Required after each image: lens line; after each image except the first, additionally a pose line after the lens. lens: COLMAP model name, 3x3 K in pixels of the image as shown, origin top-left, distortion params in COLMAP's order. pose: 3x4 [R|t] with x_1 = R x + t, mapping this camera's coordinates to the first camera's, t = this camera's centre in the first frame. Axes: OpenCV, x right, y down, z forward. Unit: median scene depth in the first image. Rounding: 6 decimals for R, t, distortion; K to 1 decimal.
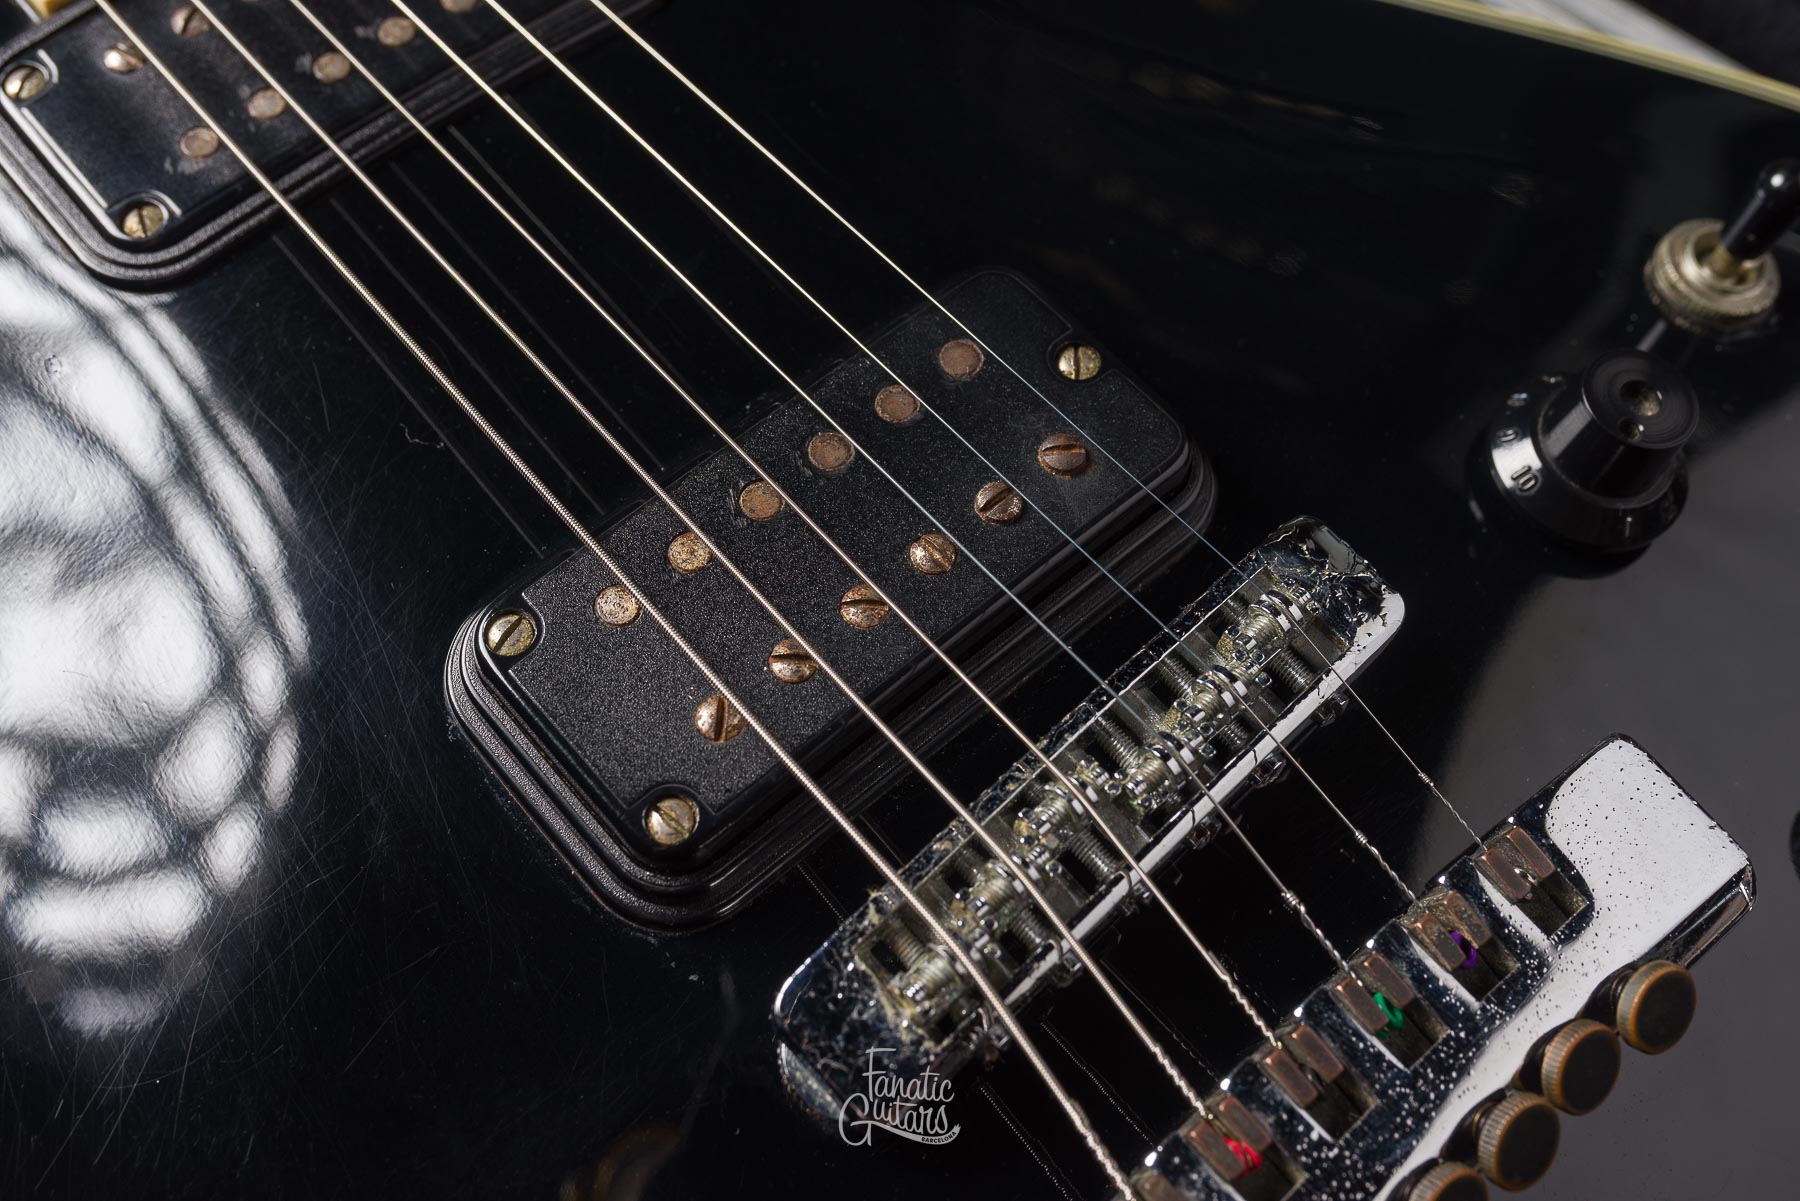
lens RADIAL K [[1854.2, 0, 893.5], [0, 1854.2, 596.9], [0, 0, 1]] dist [0.003868, 0.000013]
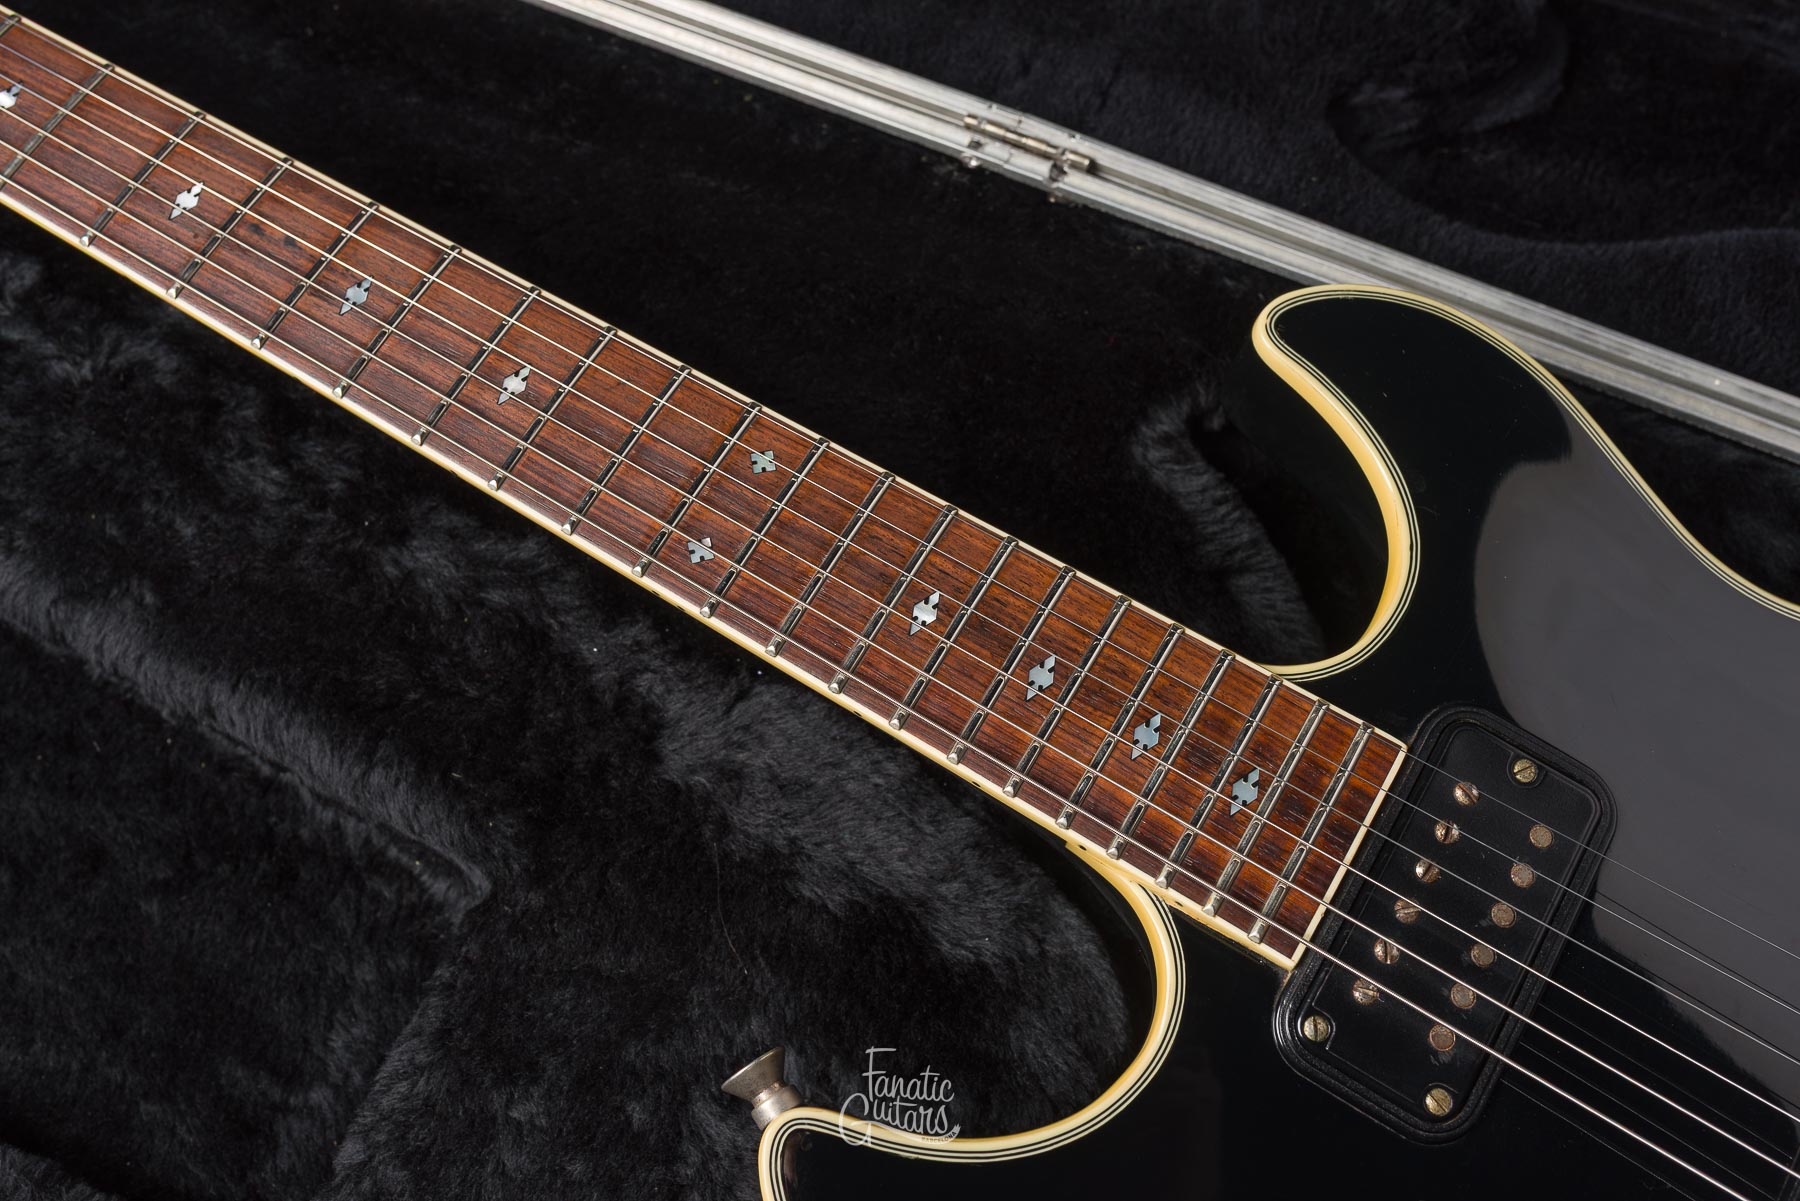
lens RADIAL K [[1779.9, 0, 902.0], [0, 1779.9, 598.0], [0, 0, 1]] dist [0.004437, -0.005142]
pose [[0.954536, -0.292120, 0.059390, -0.887930], [0.282297, 0.949824, 0.134694, -1.053844], [-0.095757, -0.111804, 0.989106, -0.507620]]
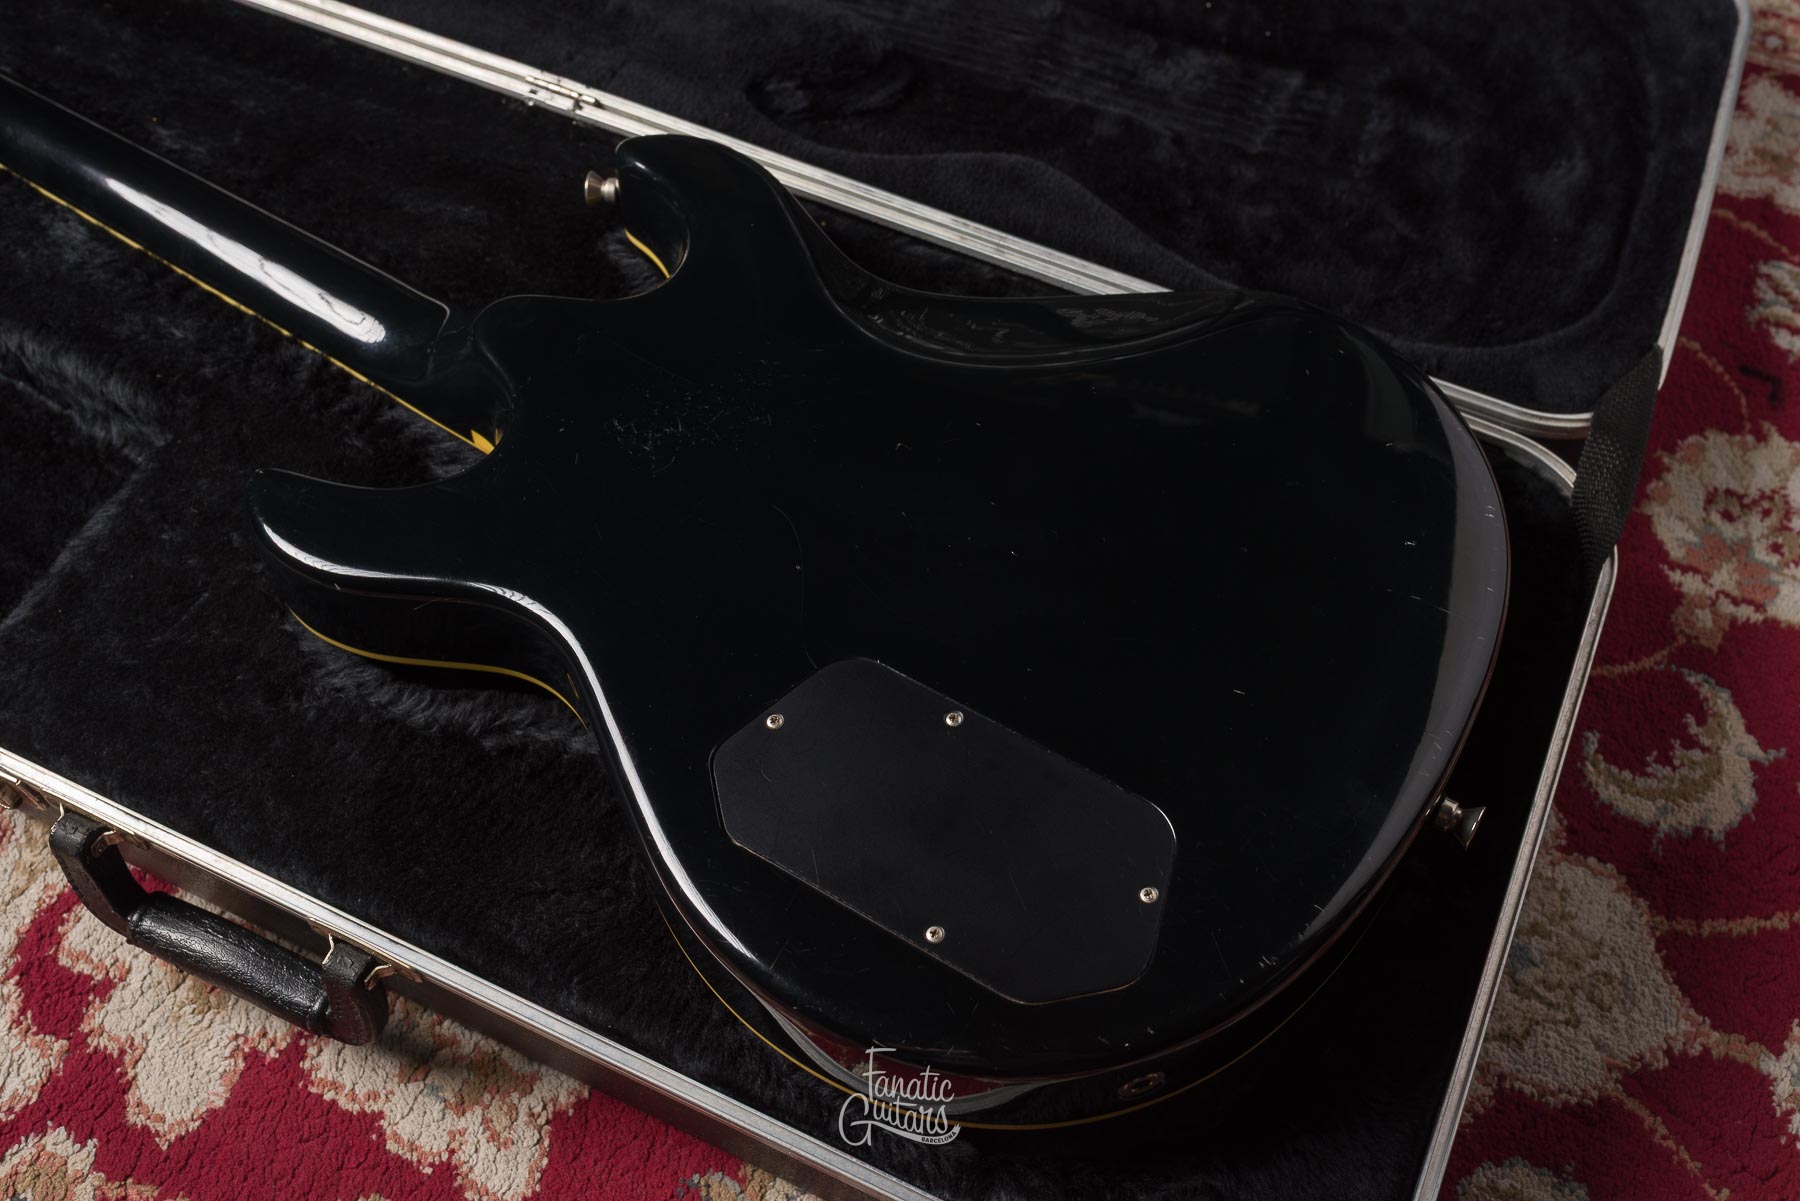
lens RADIAL K [[1752.9, 0, 898.3], [0, 1752.9, 589.5], [0, 0, 1]] dist [0.004101, -0.004576]
pose [[0.960593, -0.234460, 0.149297, -0.532262], [0.249733, 0.963818, -0.093208, 0.404135], [-0.122042, 0.126819, 0.984389, -1.991858]]
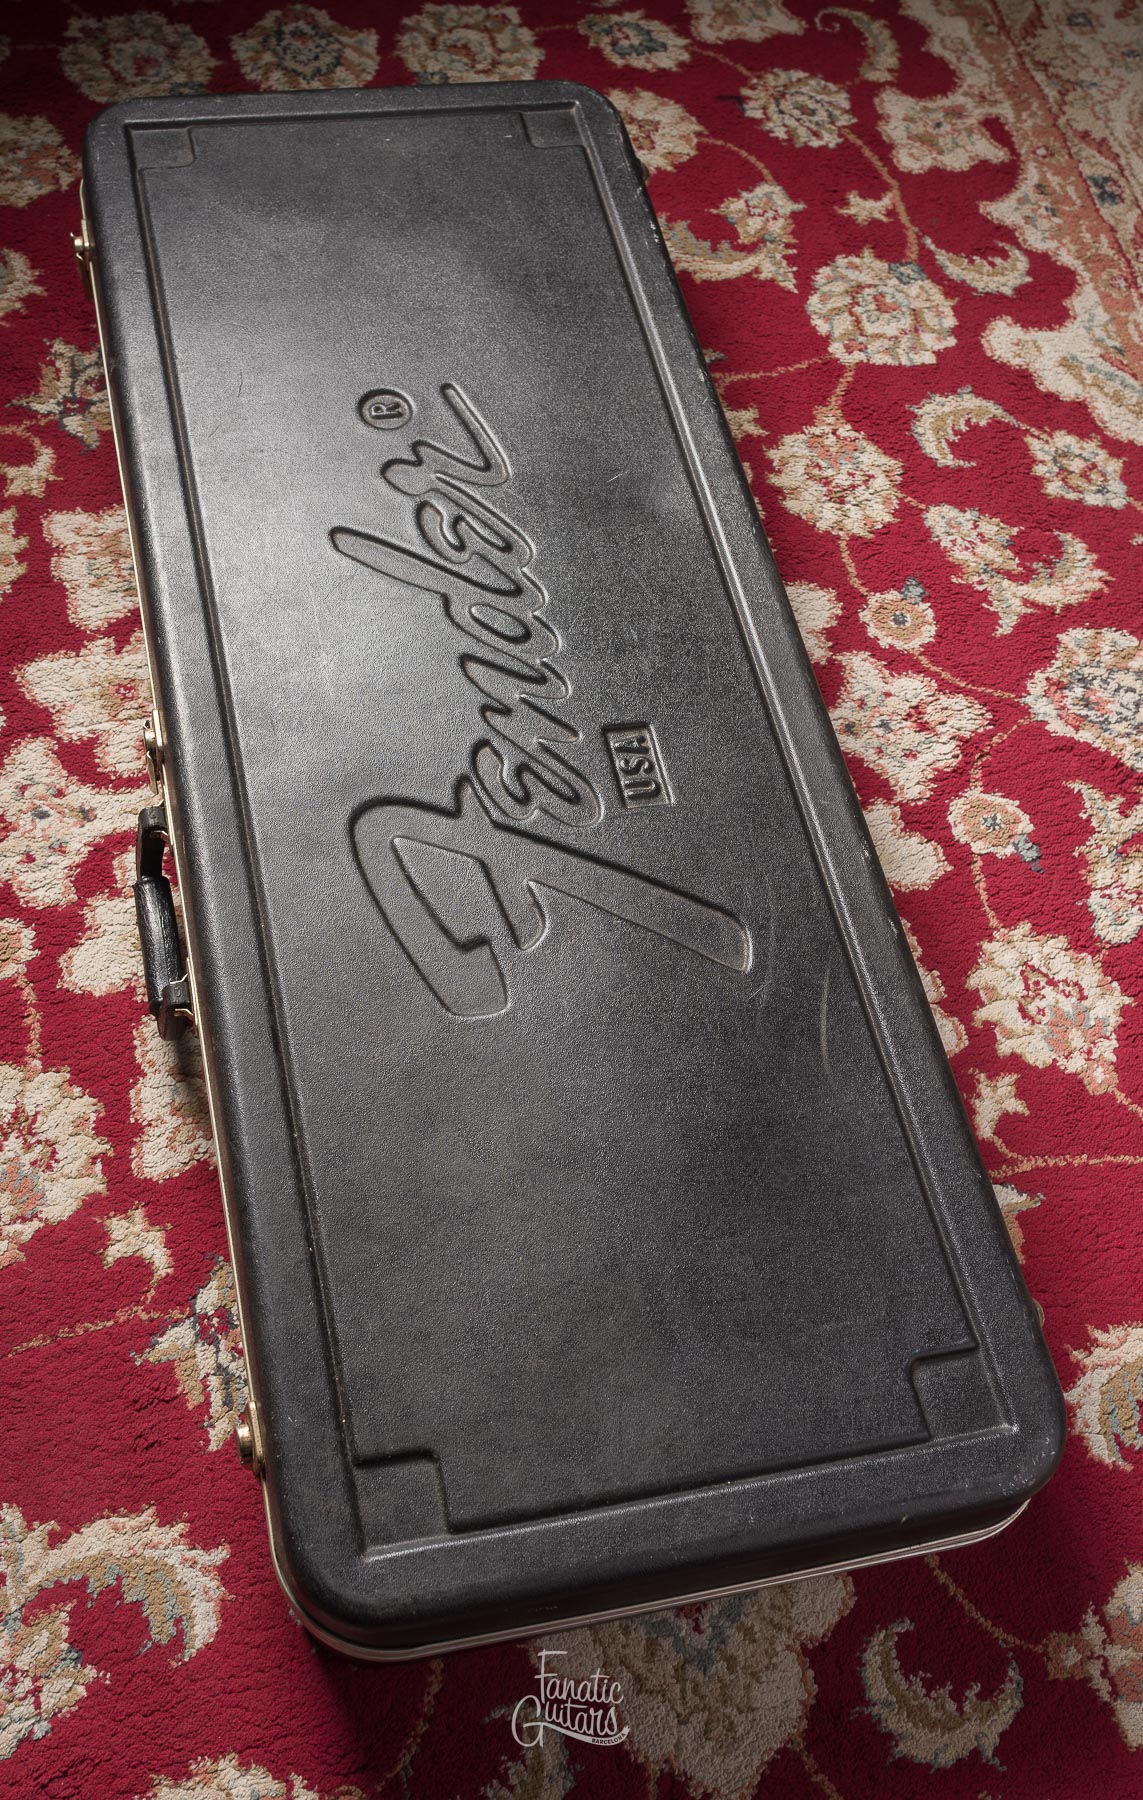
lens RADIAL K [[1869.9, 0, 534.3], [0, 1869.9, 899.8], [0, 0, 1]] dist [-0.002722, 0.006229]
pose [[0.794995, 0.557219, -0.239770, 0.669959], [-0.577932, 0.815834, -0.020246, -0.136188], [0.184331, 0.154666, 0.970619, -3.612483]]
